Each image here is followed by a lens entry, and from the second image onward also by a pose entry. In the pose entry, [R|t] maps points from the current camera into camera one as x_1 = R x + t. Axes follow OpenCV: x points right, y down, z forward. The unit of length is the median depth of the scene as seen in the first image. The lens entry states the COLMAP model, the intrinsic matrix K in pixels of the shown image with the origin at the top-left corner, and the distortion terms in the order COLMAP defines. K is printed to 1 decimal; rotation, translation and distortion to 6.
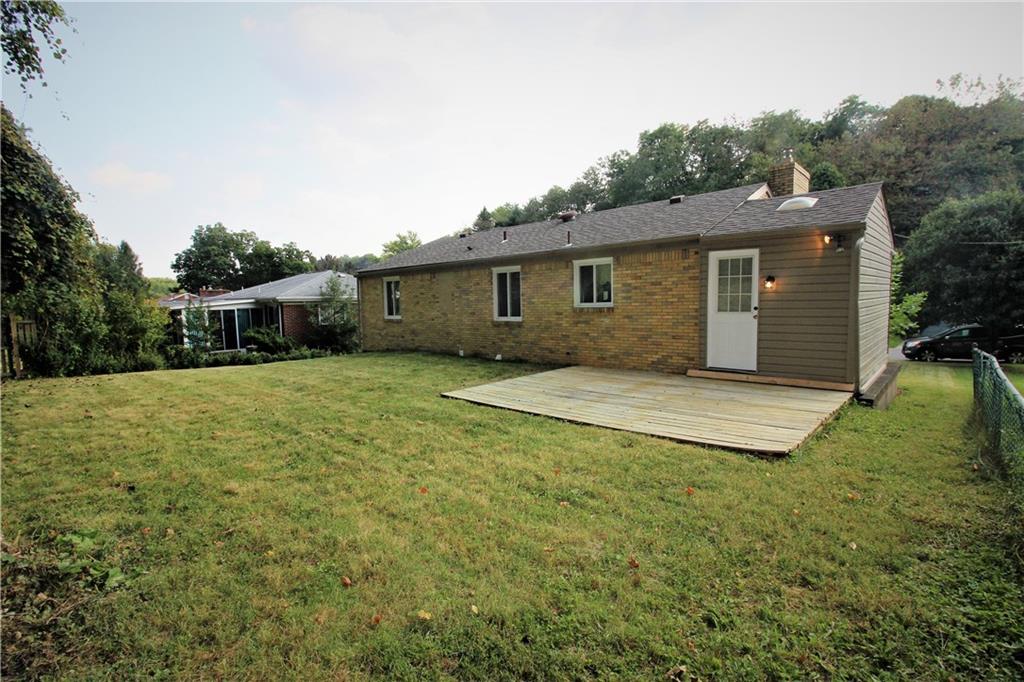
lens RADIAL K [[472.8, 0, 514.1], [0, 472.8, 335.3], [0, 0, 1]] dist [-0.012505, -0.001354]
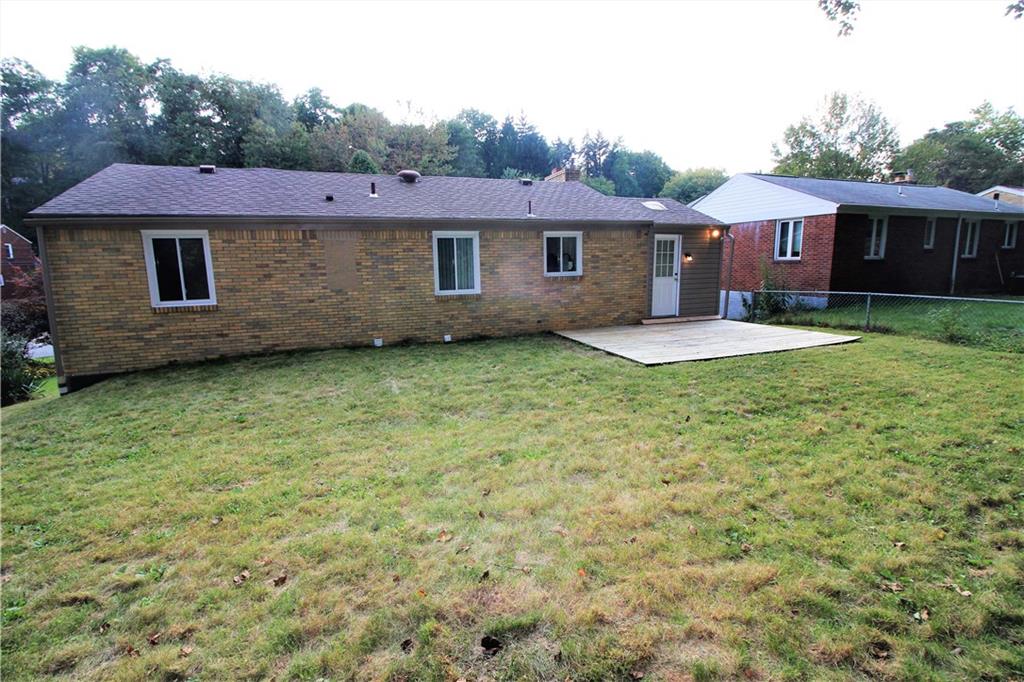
lens RADIAL K [[472.8, 0, 514.5], [0, 472.8, 346.3], [0, 0, 1]] dist [-0.012505, -0.001354]
pose [[0.449659, -0.139857, 0.882183, -0.869270], [0.076669, 0.990064, 0.117880, -0.035876], [-0.889904, 0.014630, 0.455914, 0.600339]]
